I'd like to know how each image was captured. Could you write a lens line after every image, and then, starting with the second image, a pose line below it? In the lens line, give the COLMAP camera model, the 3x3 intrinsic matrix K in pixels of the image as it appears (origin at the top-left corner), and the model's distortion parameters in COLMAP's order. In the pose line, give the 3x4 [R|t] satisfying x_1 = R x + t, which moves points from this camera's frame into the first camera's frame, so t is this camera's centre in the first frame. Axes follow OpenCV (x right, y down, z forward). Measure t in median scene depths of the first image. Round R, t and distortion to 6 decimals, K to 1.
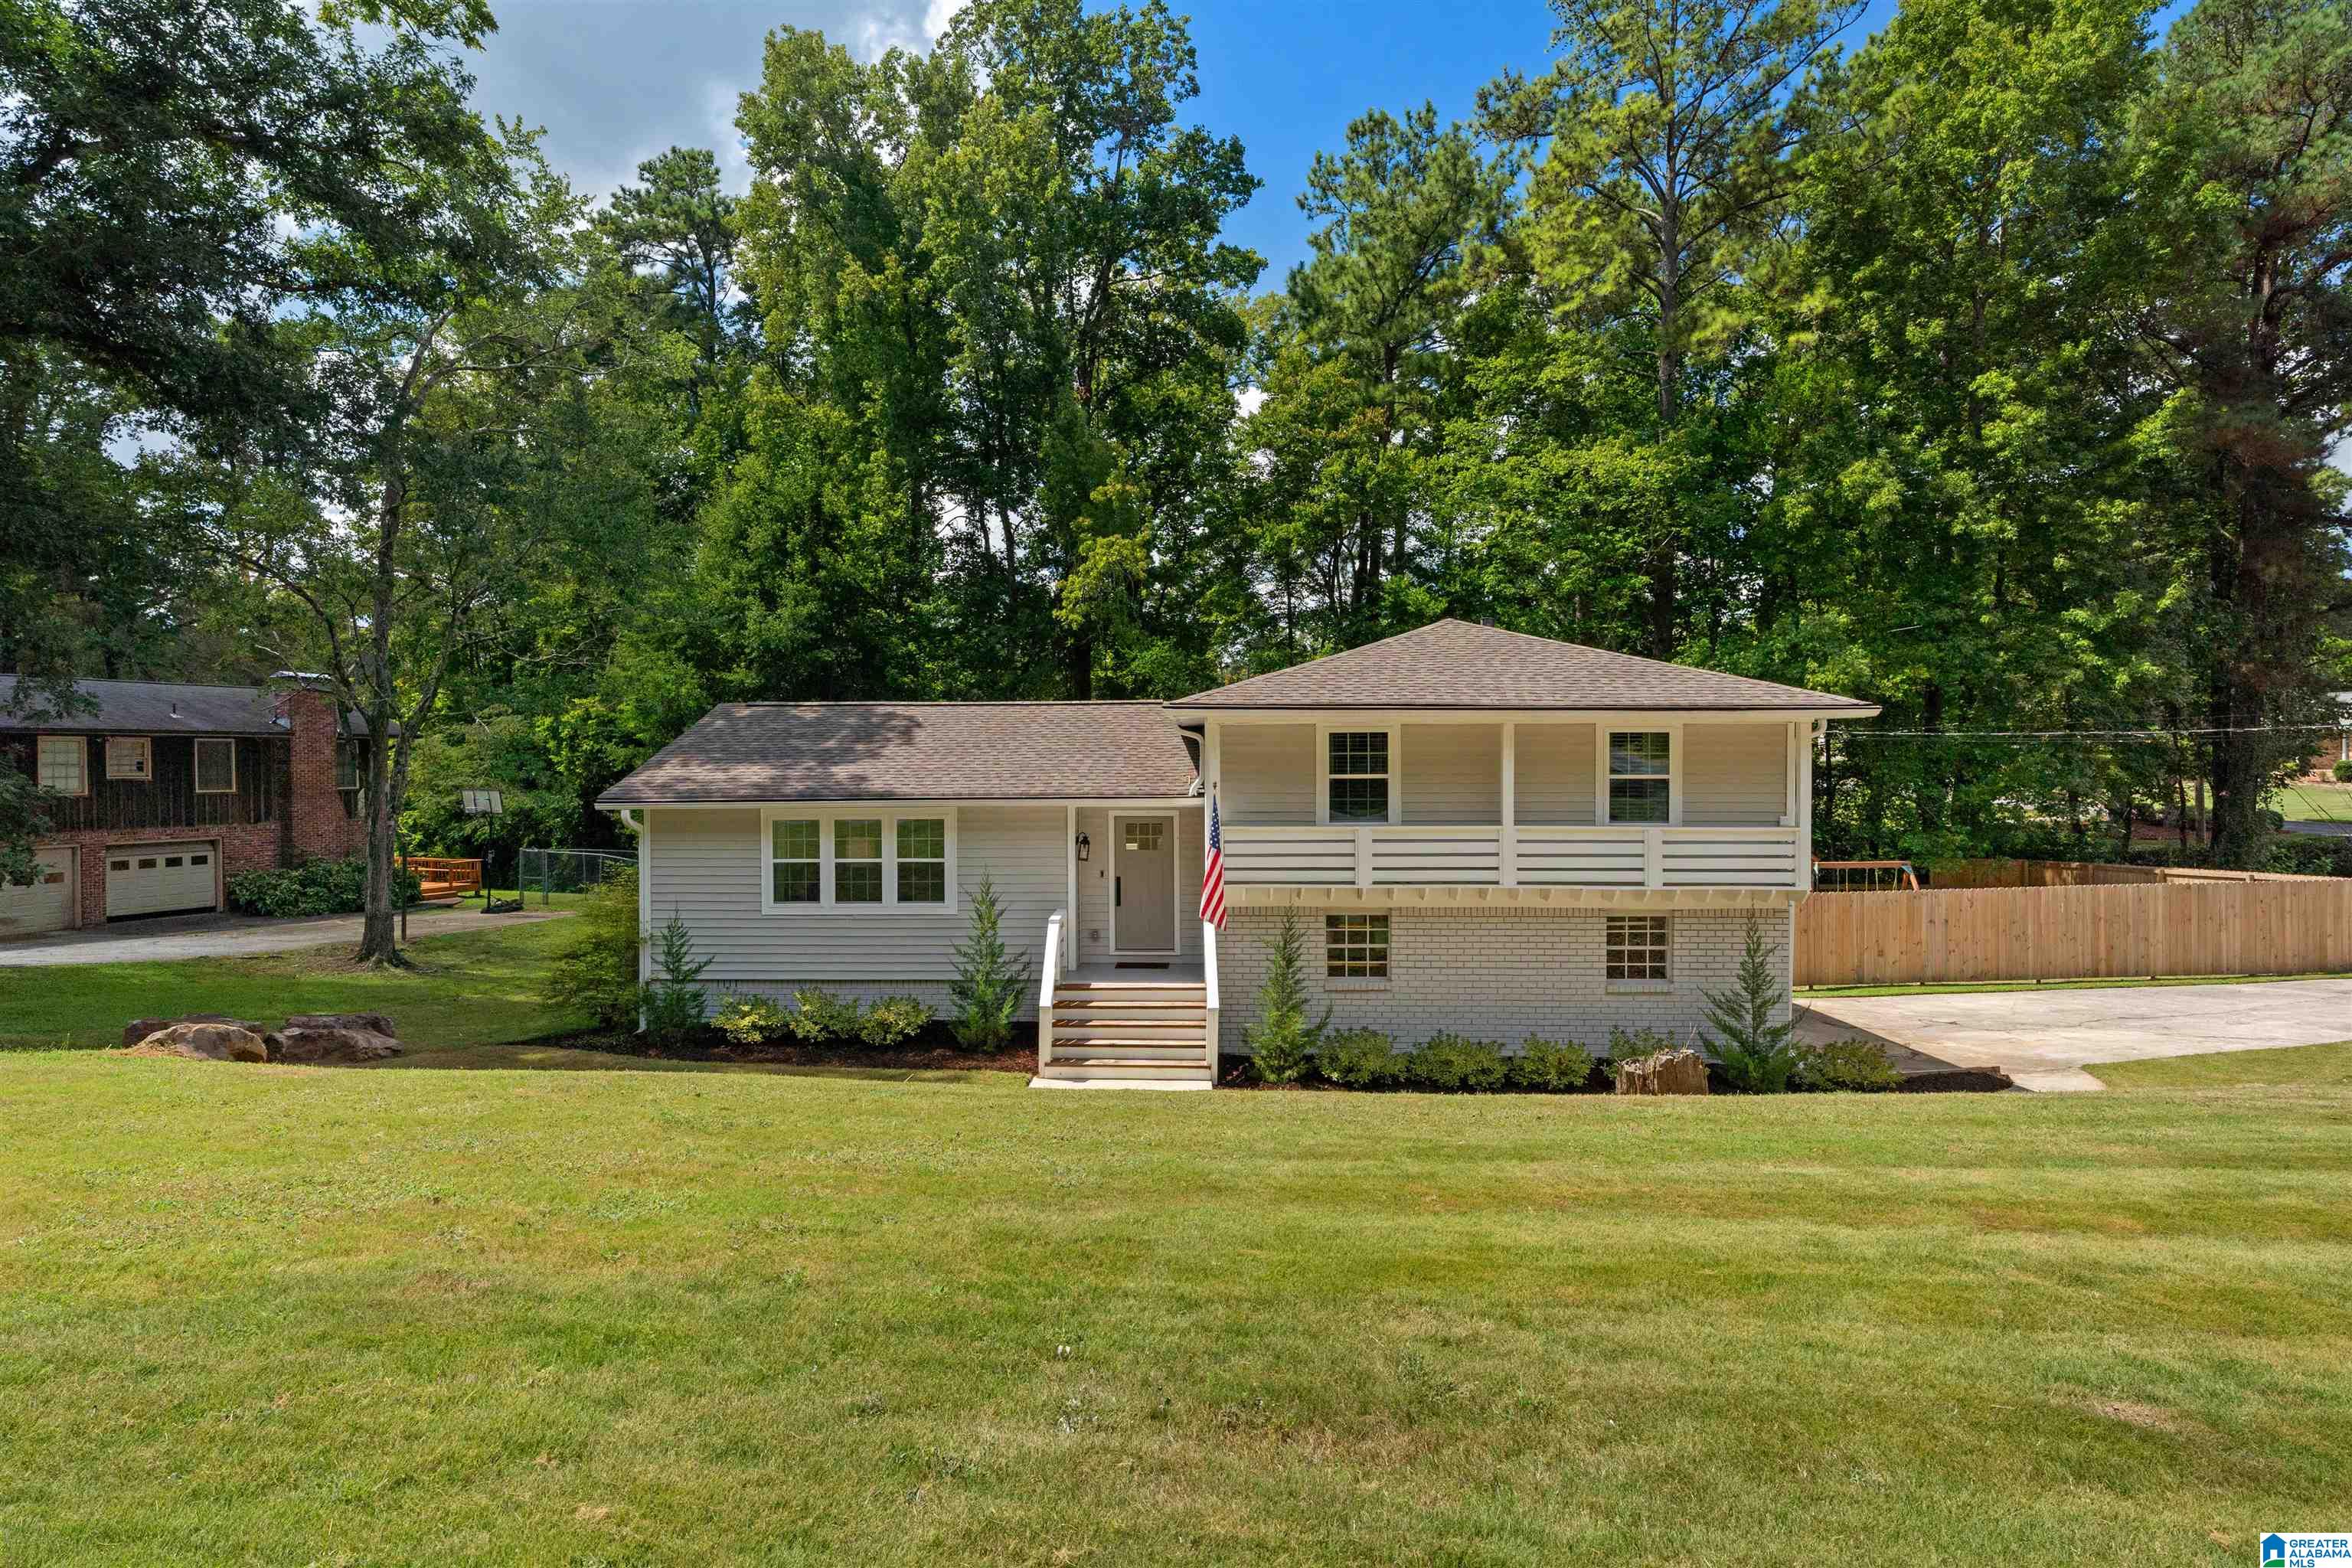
lens RADIAL K [[1181.9, 0, 1168.3], [0, 1181.9, 799.6], [0, 0, 1]] dist [-0.003592, 0.000907]
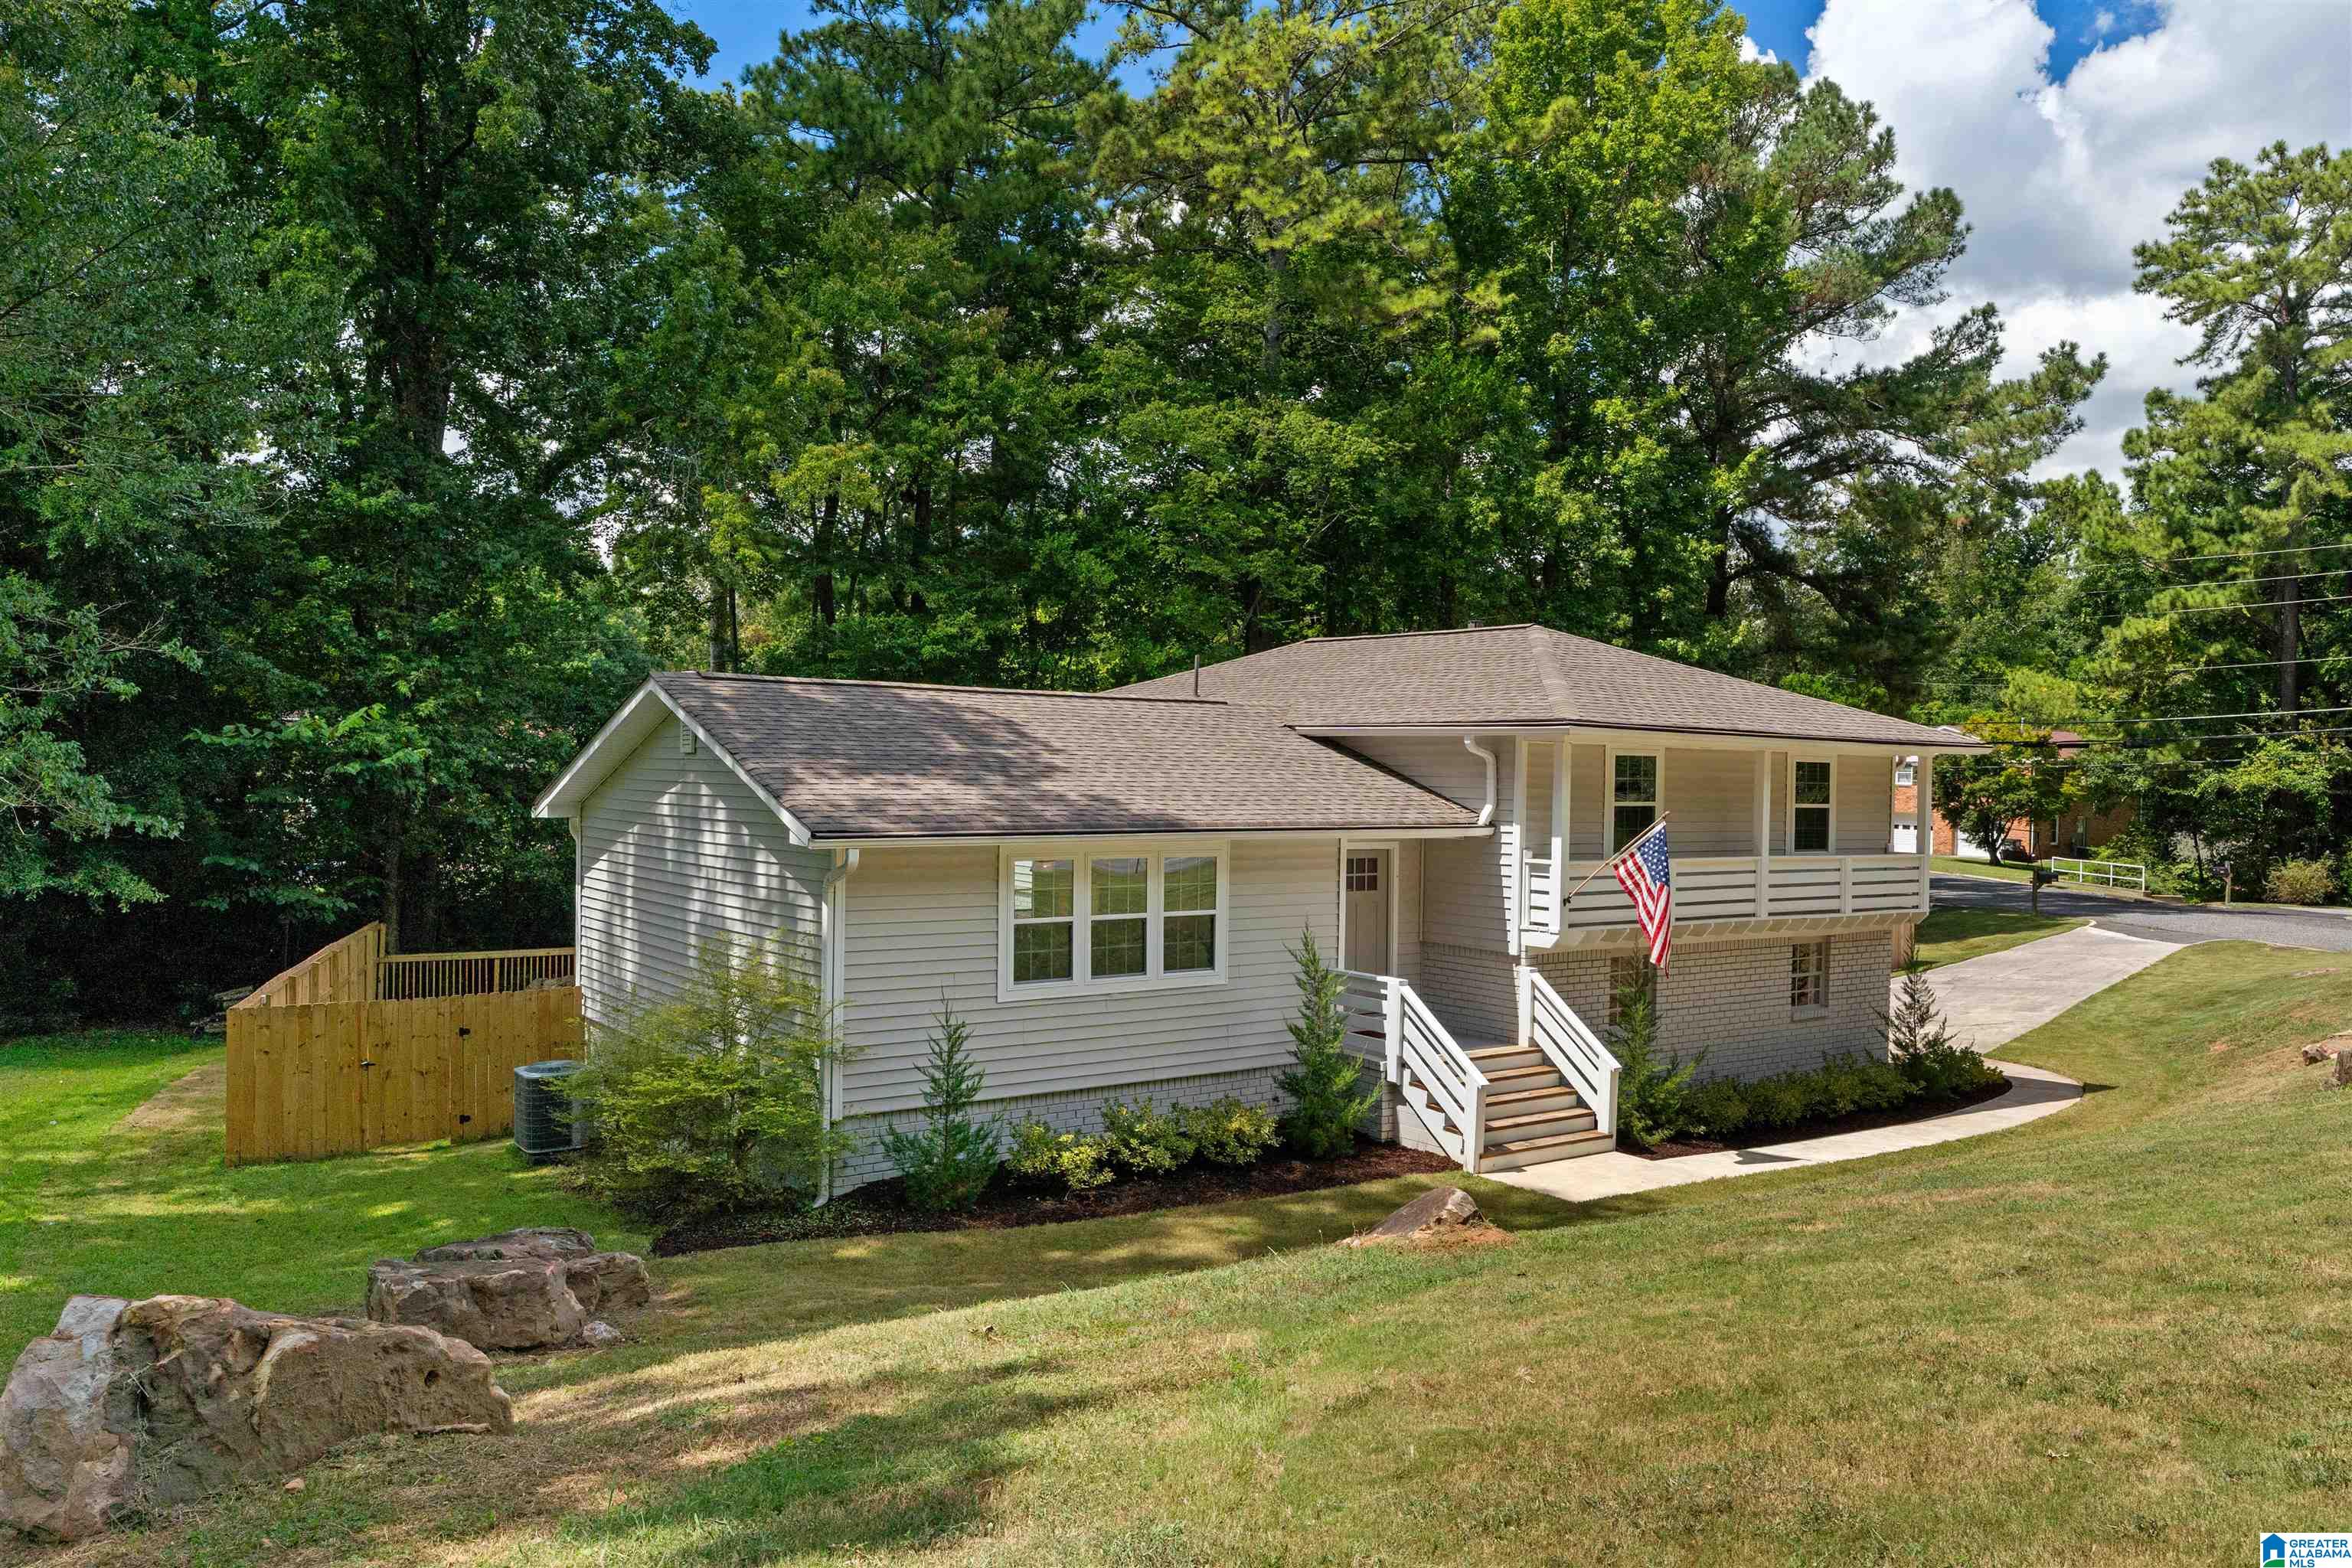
lens RADIAL K [[1679.9, 0, 1176.0], [0, 1679.9, 784.0], [0, 0, 1]] dist [-0.007938, -0.001661]
pose [[0.786972, 0.012975, 0.616853, -0.861219], [-0.001930, 0.999826, -0.018567, -0.009329], [-0.616986, 0.013421, 0.786860, 0.185901]]
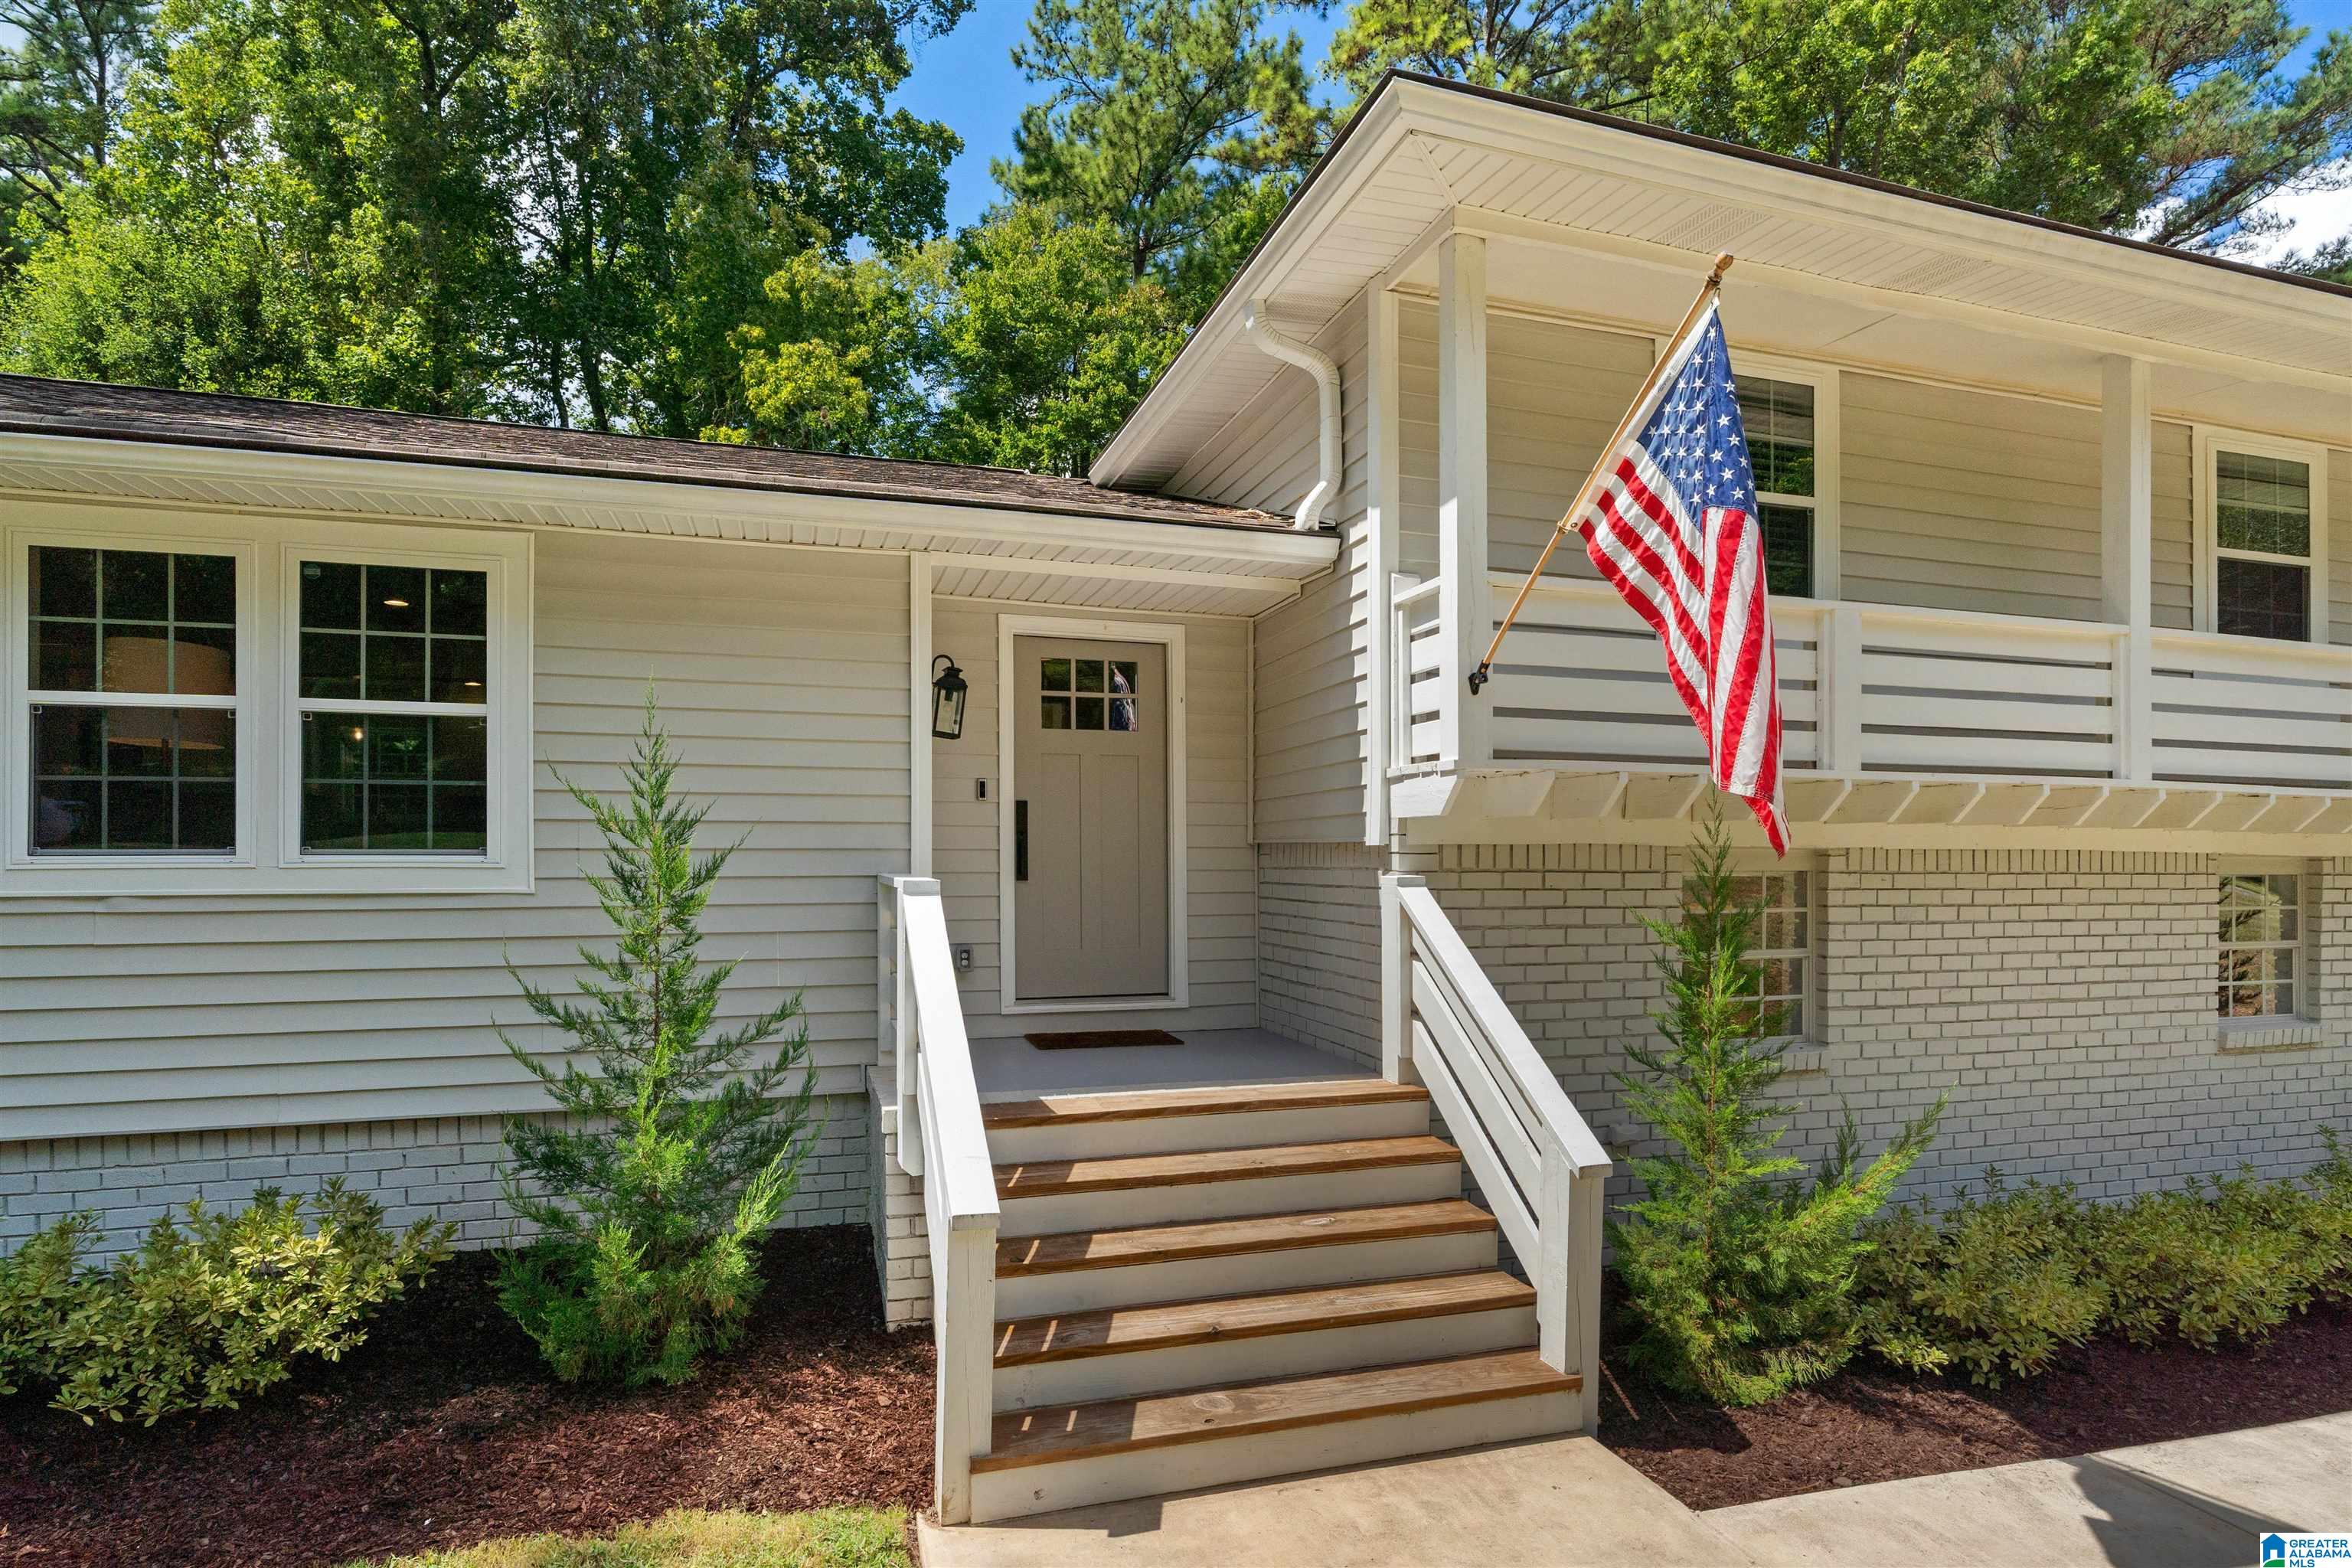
lens RADIAL K [[1193.9, 0, 1153.8], [0, 1193.9, 864.7], [0, 0, 1]] dist [-0.006765, 0.000745]
pose [[0.947696, 0.004441, 0.319144, -0.126687], [0.003242, 0.999718, -0.023539, 0.098108], [-0.319158, 0.023343, 0.947414, 0.664996]]
